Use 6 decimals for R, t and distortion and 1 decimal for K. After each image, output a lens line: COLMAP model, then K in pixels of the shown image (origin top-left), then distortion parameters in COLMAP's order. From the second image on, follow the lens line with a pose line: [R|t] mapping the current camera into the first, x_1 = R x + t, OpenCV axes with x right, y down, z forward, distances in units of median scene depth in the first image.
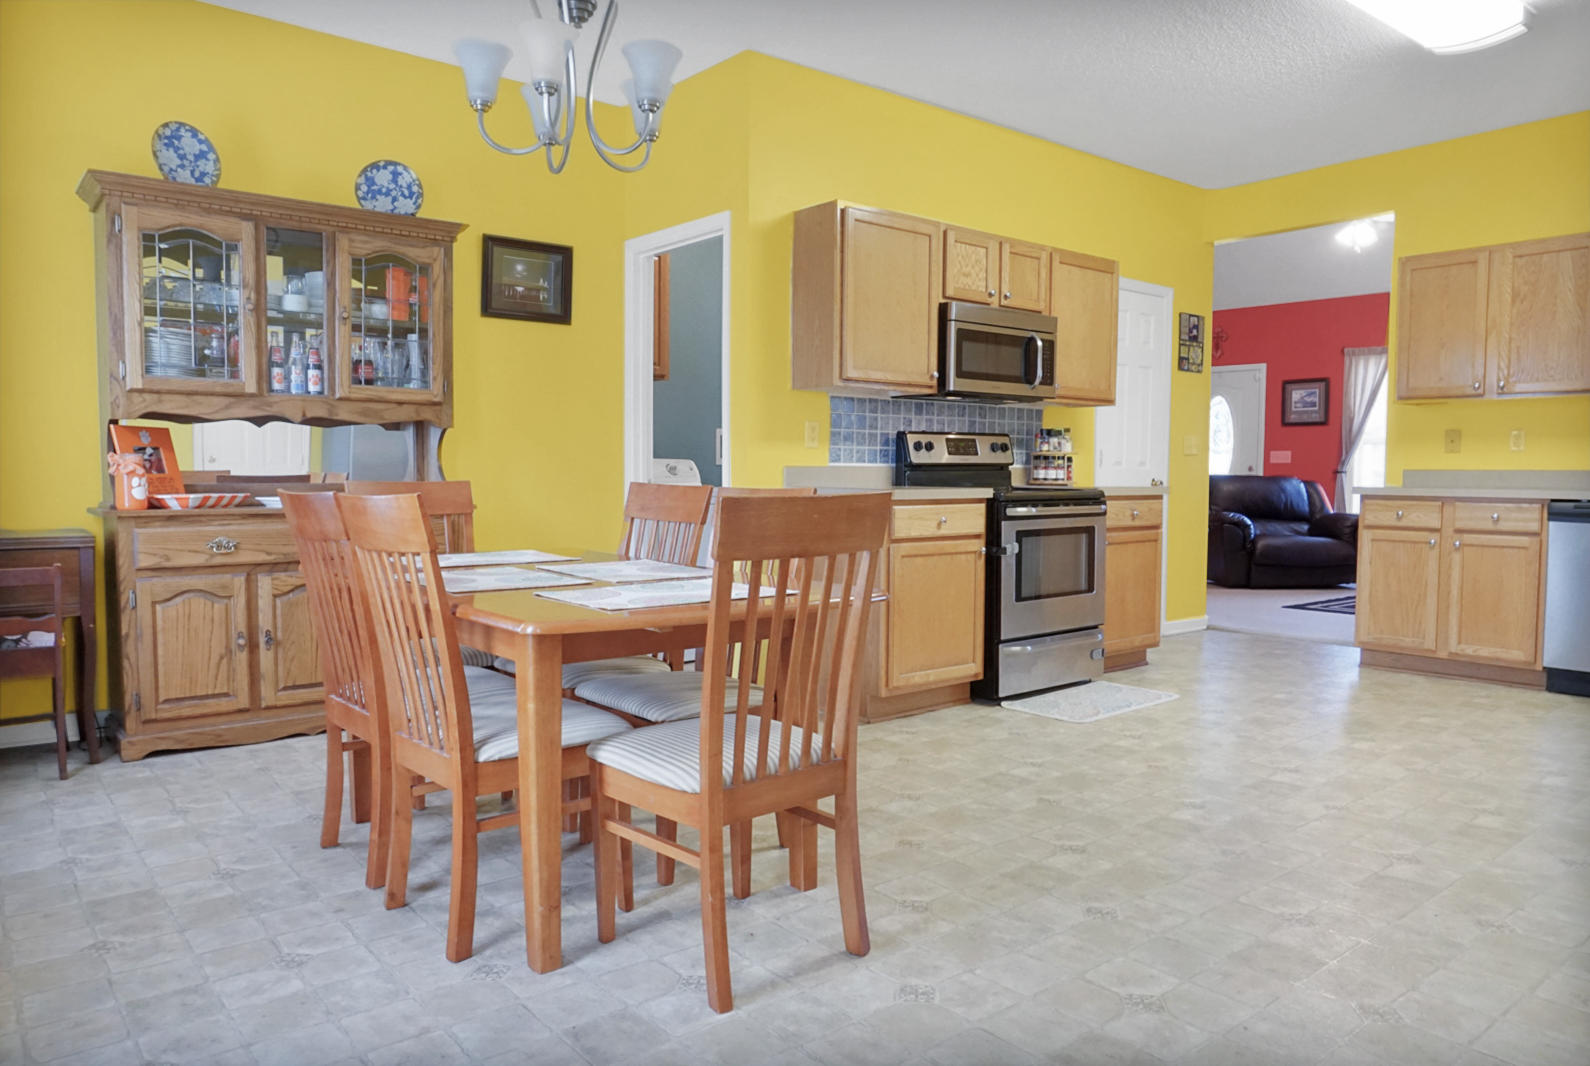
lens RADIAL K [[1072.8, 0, 803.3], [0, 1072.8, 538.2], [0, 0, 1]] dist [-0.023781, 0.003710]
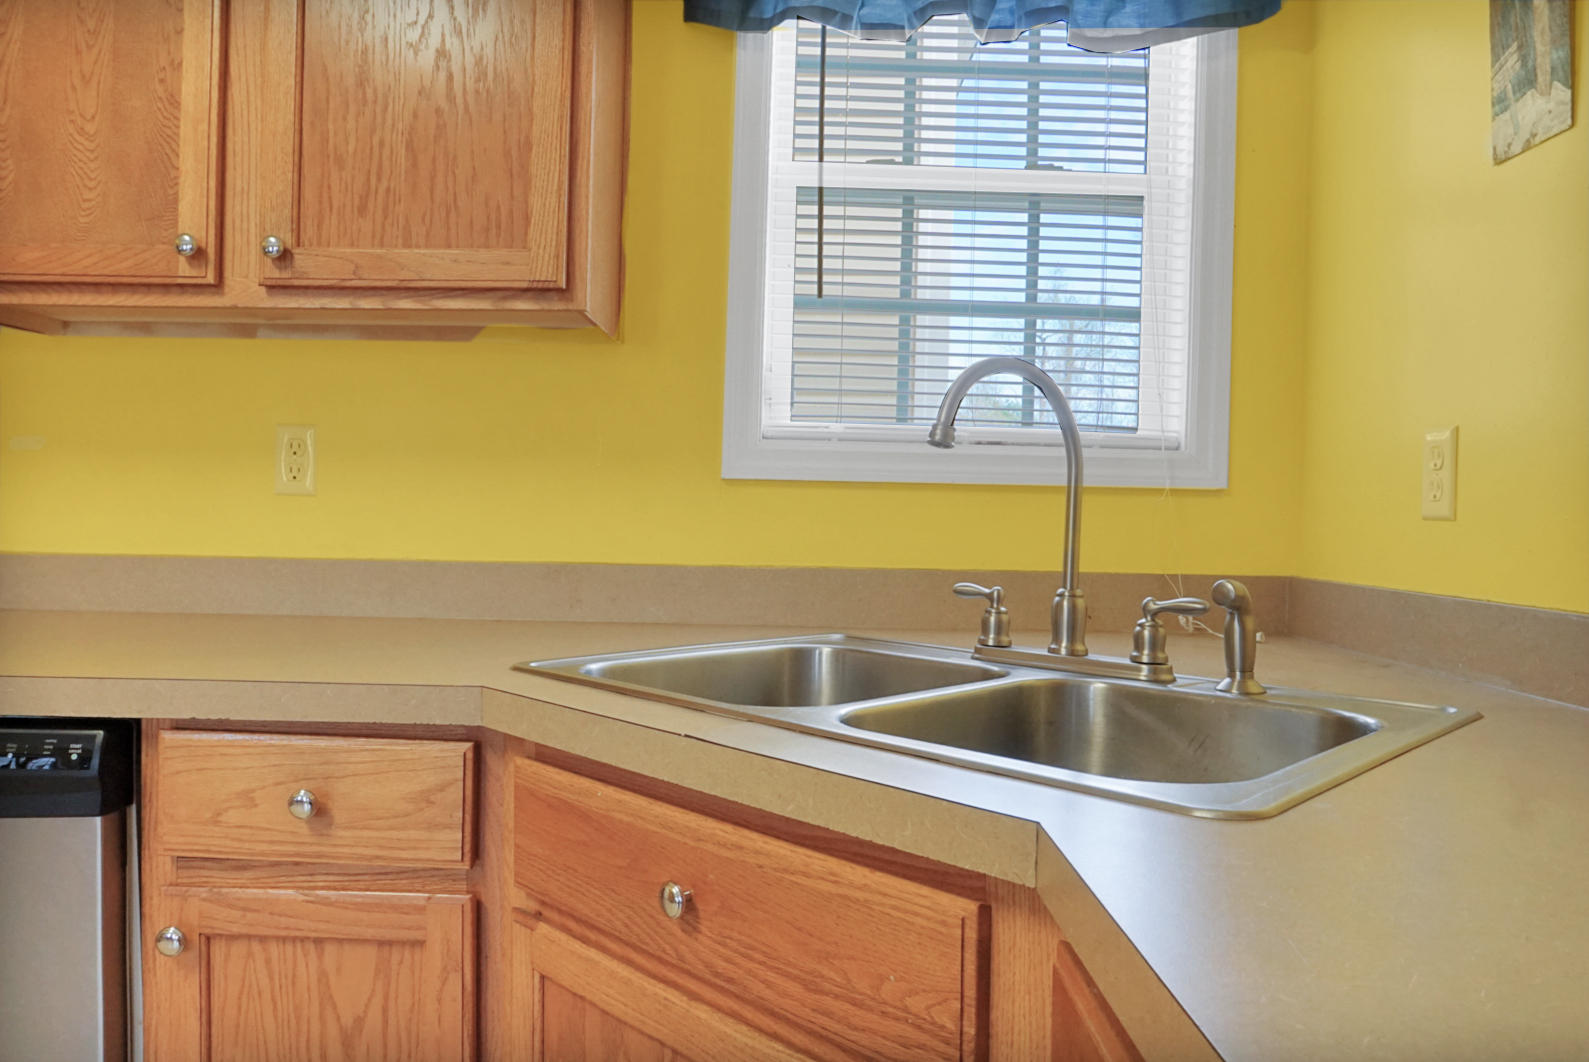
lens RADIAL K [[1044.3, 0, 817.8], [0, 1044.3, 533.2], [0, 0, 1]] dist [-0.009140, 0.000946]
pose [[0.627845, -0.008744, 0.778290, 0.718283], [0.032379, 0.999365, -0.014893, -0.062861], [-0.777665, 0.034550, 0.627729, 0.663205]]
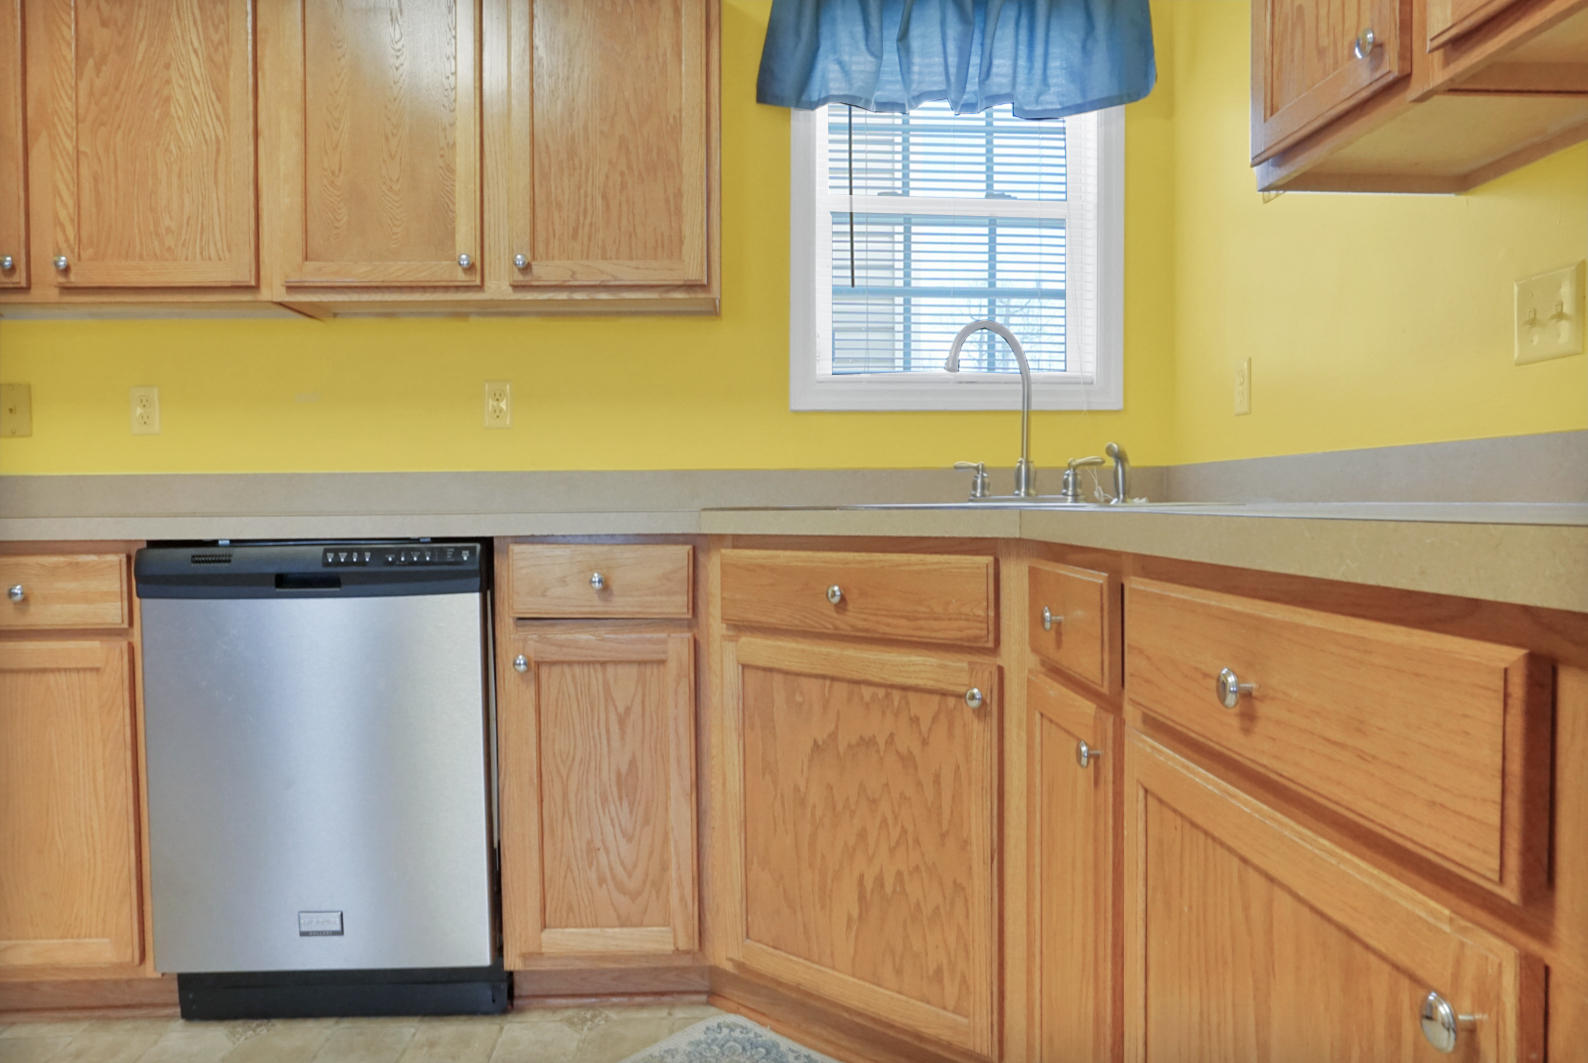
lens RADIAL K [[1071.5, 0, 802.3], [0, 1071.5, 536.6], [0, 0, 1]] dist [-0.023781, 0.003710]
pose [[0.591822, -0.032925, 0.805396, 0.545269], [0.060819, 0.998141, -0.003886, -0.022592], [-0.803771, 0.051283, 0.592725, 0.590345]]
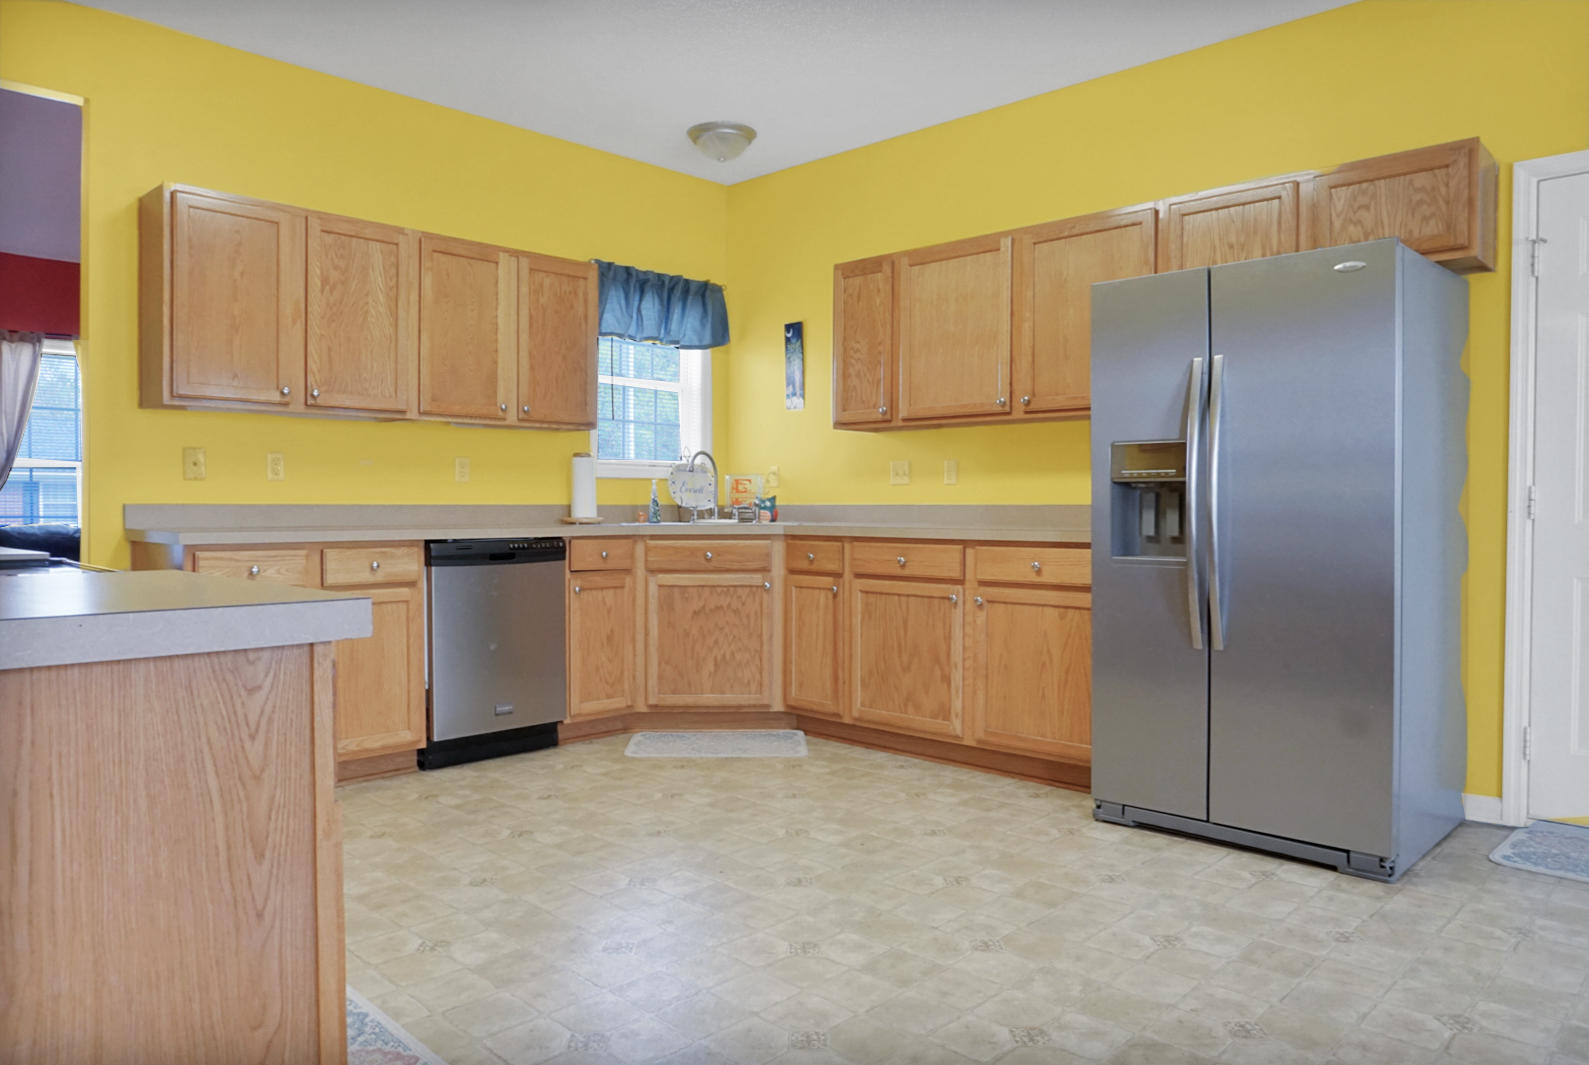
lens RADIAL K [[1078.9, 0, 798.5], [0, 1078.9, 530.1], [0, 0, 1]] dist [-0.058943, 0.047766]
pose [[-0.128534, -0.026263, 0.991357, -0.167675], [0.059943, 0.997616, 0.034201, -0.057011], [-0.989892, 0.063821, -0.126653, 0.837698]]
